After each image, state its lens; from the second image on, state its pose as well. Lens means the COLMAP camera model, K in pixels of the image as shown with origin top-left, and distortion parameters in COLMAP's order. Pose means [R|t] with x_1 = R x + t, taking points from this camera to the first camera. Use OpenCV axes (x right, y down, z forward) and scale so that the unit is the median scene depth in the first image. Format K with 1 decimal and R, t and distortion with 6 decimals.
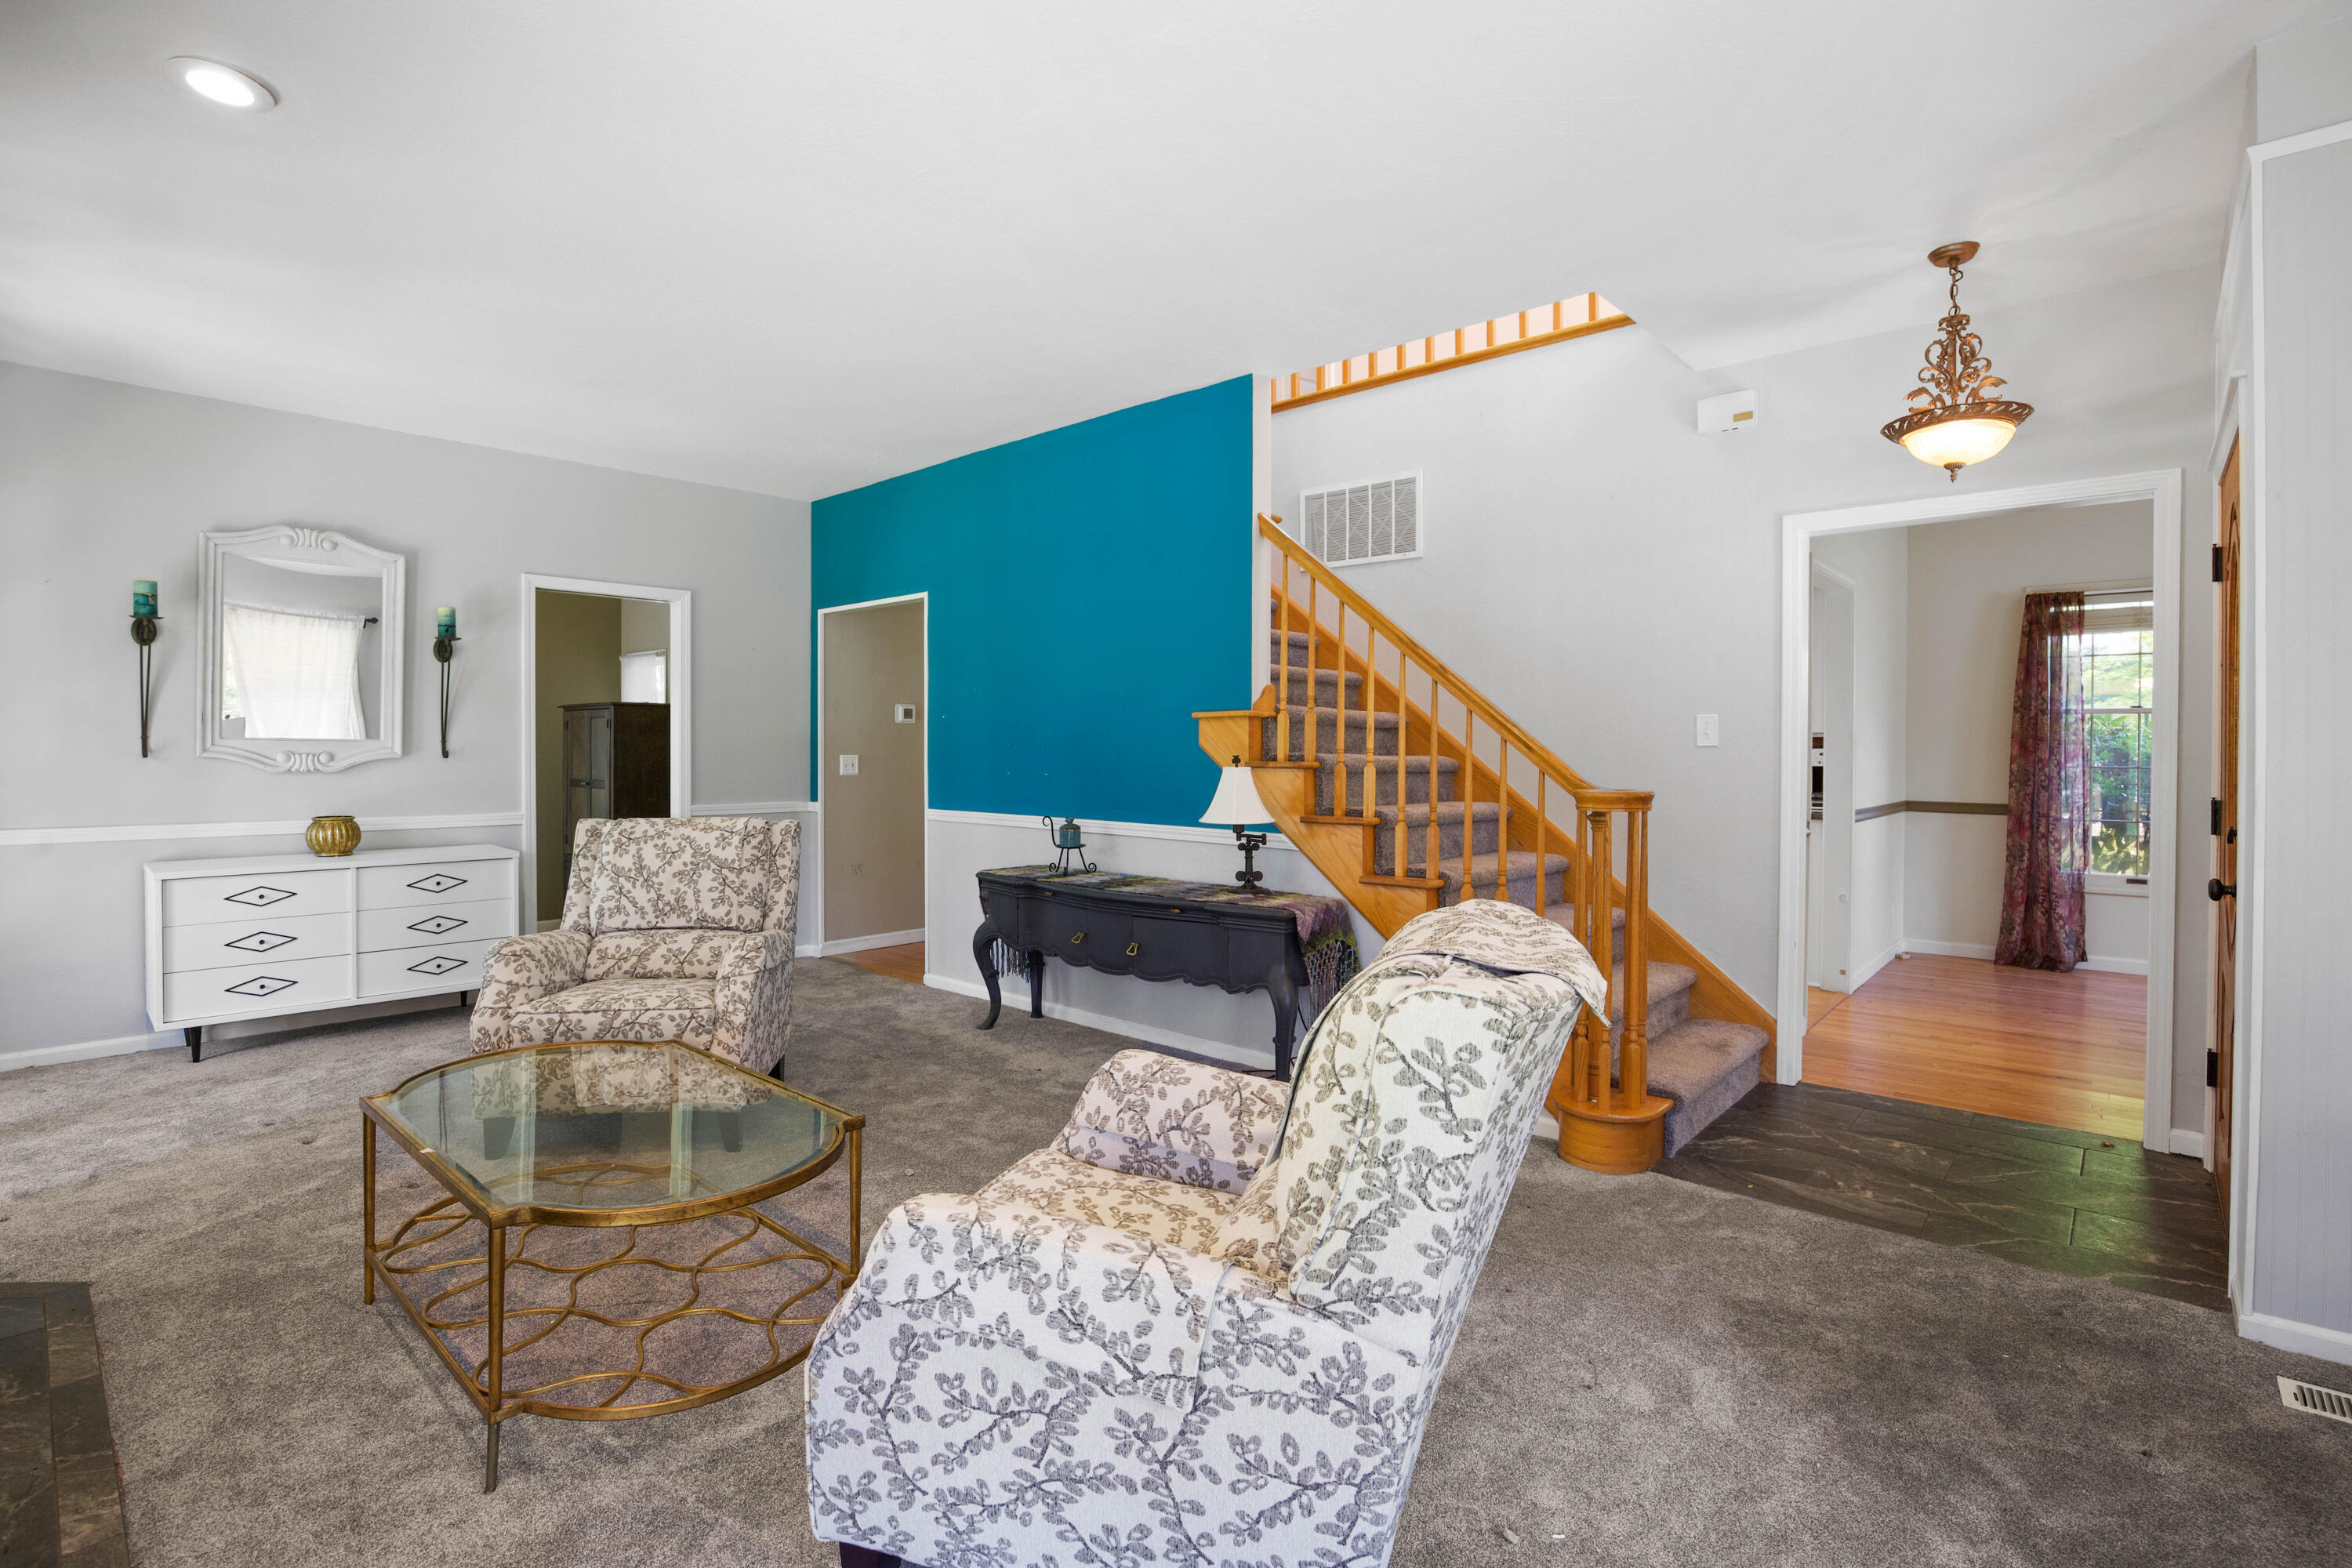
lens RADIAL K [[1101.7, 0, 1178.2], [0, 1101.7, 766.9], [0, 0, 1]] dist [-0.000079, -0.002438]
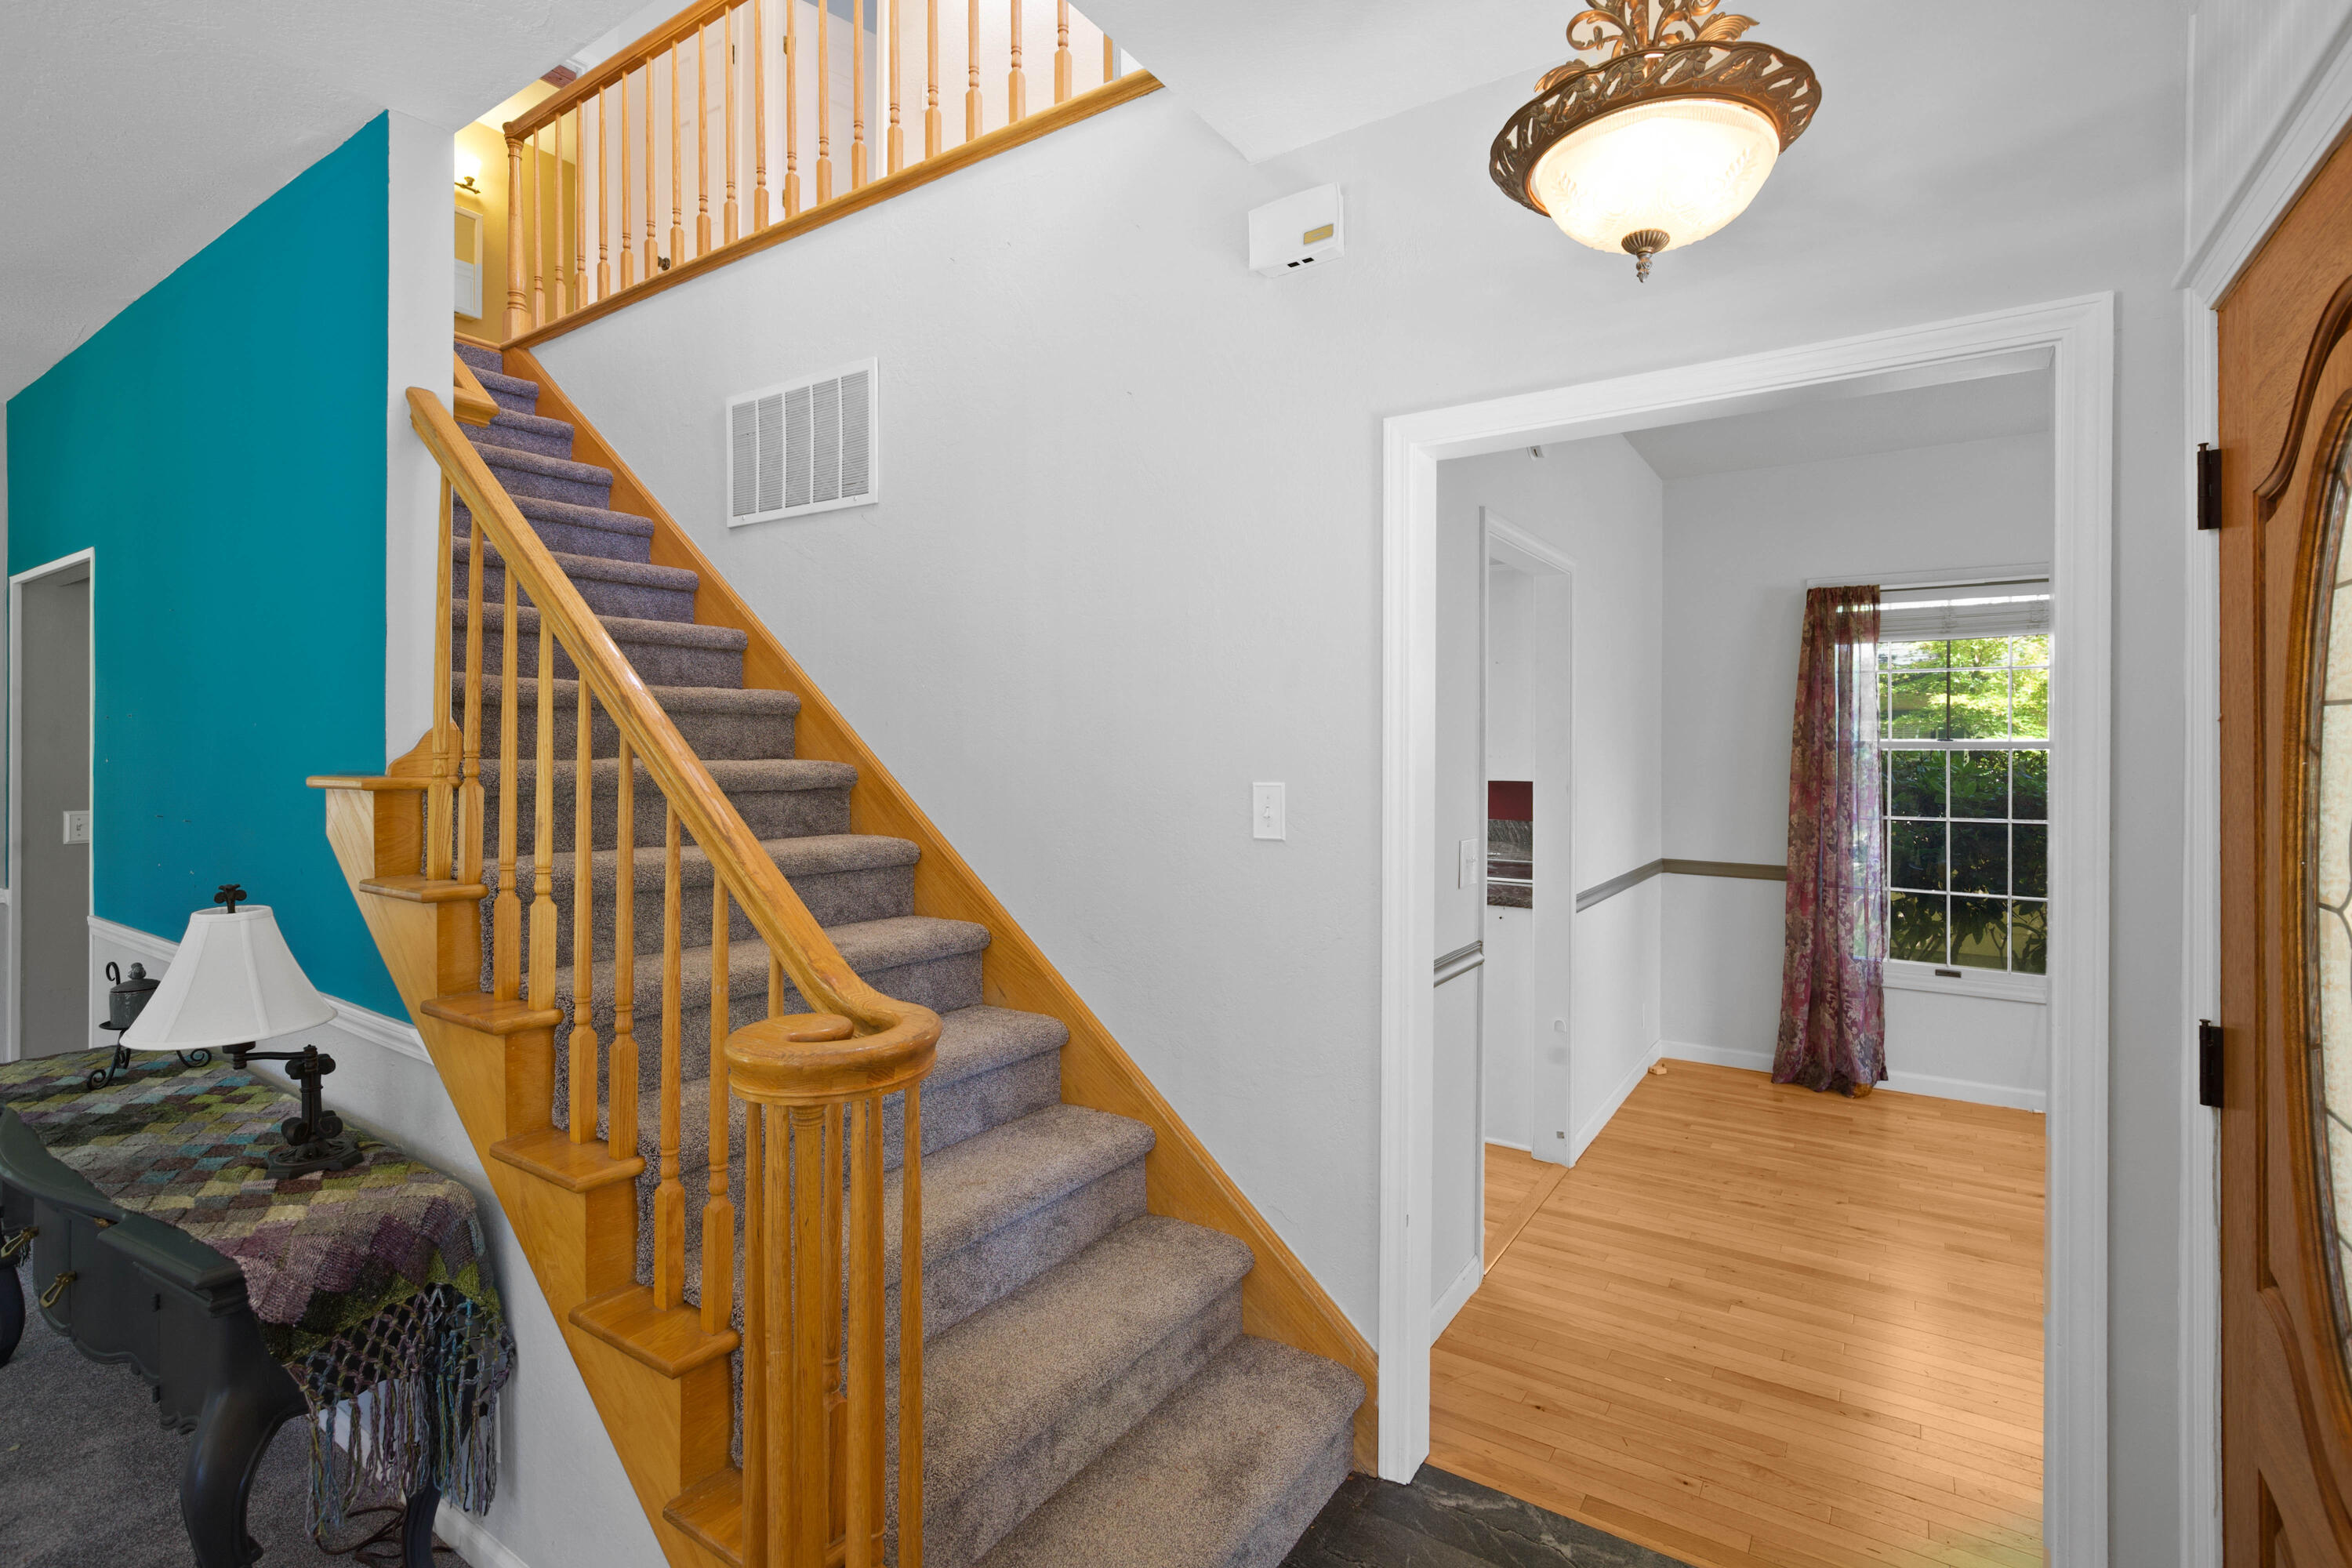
lens RADIAL K [[1101.7, 0, 1139.2], [0, 1101.7, 753.3], [0, 0, 1]] dist [-0.000079, -0.002438]
pose [[0.993995, 0.000130, 0.109425, 0.241114], [0.000978, 0.999949, -0.010071, -0.038172], [-0.109421, 0.010117, 0.993944, 0.312378]]
